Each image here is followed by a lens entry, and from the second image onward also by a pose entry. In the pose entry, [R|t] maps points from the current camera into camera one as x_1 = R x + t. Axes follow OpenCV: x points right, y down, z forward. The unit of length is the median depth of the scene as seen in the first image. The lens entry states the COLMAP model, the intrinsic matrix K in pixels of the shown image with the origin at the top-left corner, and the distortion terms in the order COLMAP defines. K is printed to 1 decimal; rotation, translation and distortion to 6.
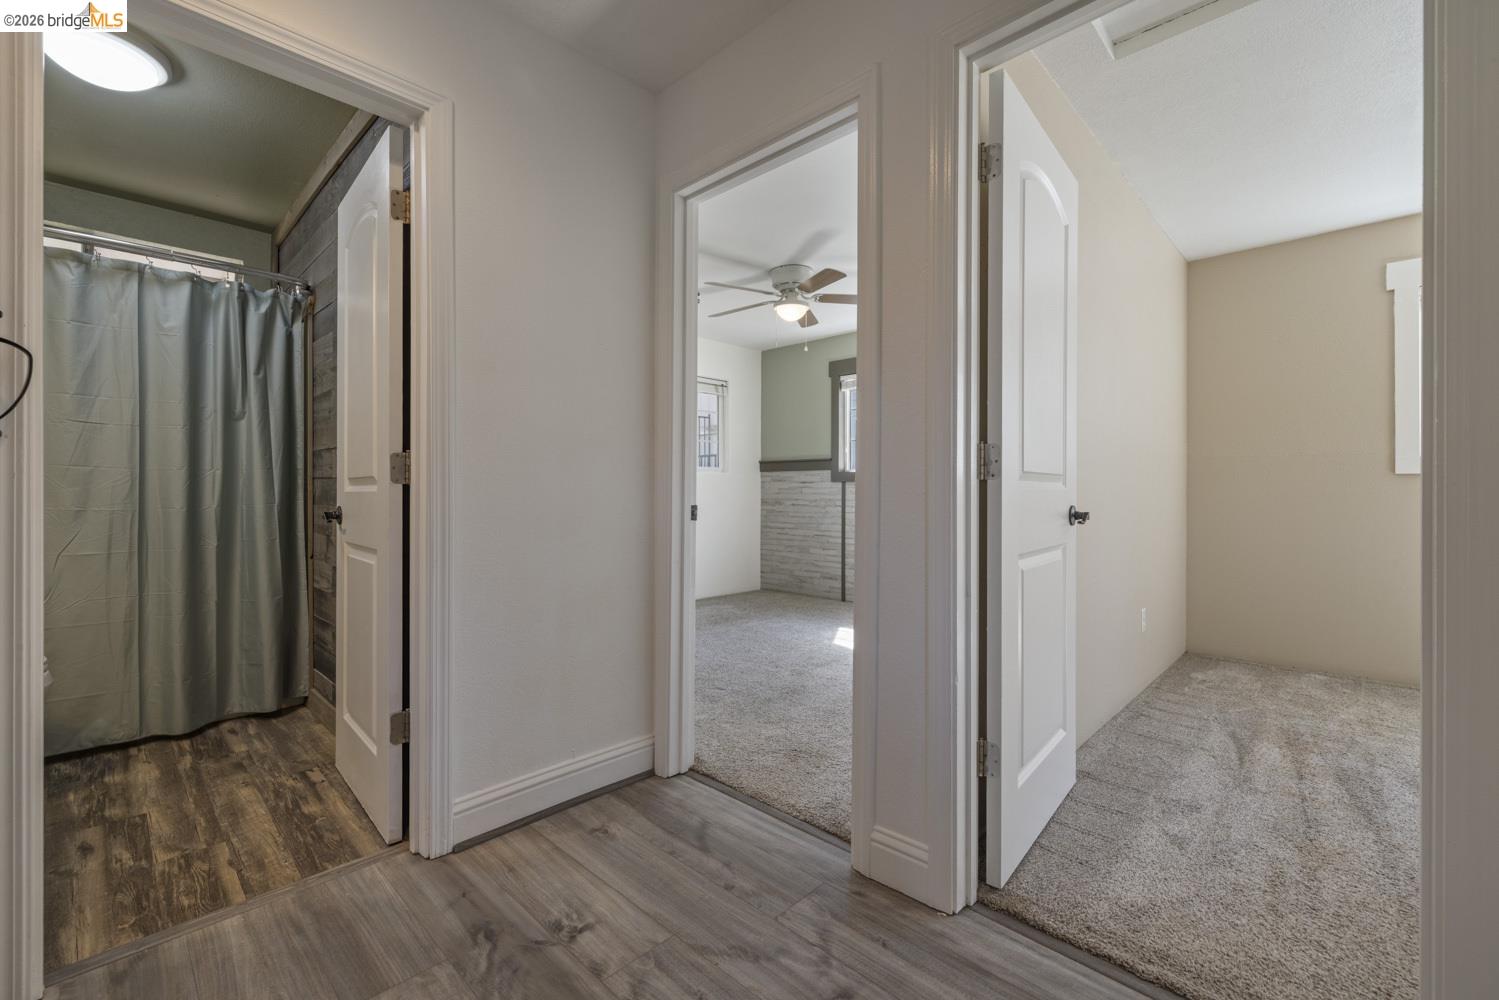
lens RADIAL K [[609.7, 0, 747.1], [0, 609.7, 487.8], [0, 0, 1]] dist [-0.000512, -0.000069]
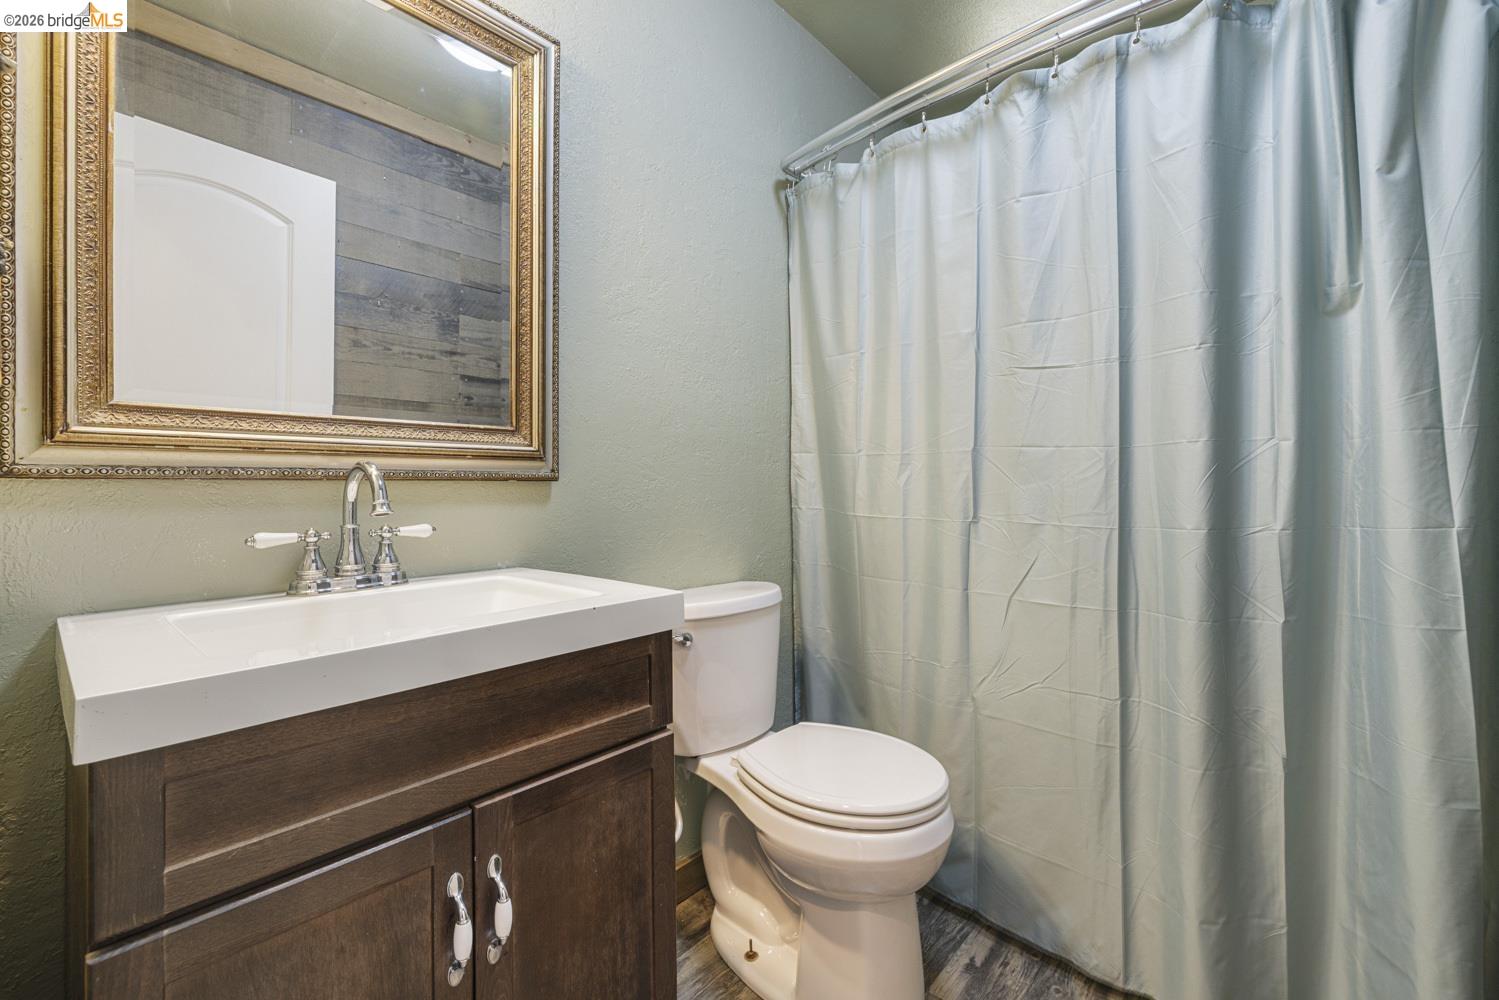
lens RADIAL K [[609.7, 0, 750.0], [0, 609.7, 492.8], [0, 0, 1]] dist [-0.000512, -0.000069]
pose [[0.037850, -0.006015, -0.999265, -0.470832], [0.000747, 0.999982, -0.005991, 0.008930], [0.999283, -0.000520, 0.037854, 0.624170]]
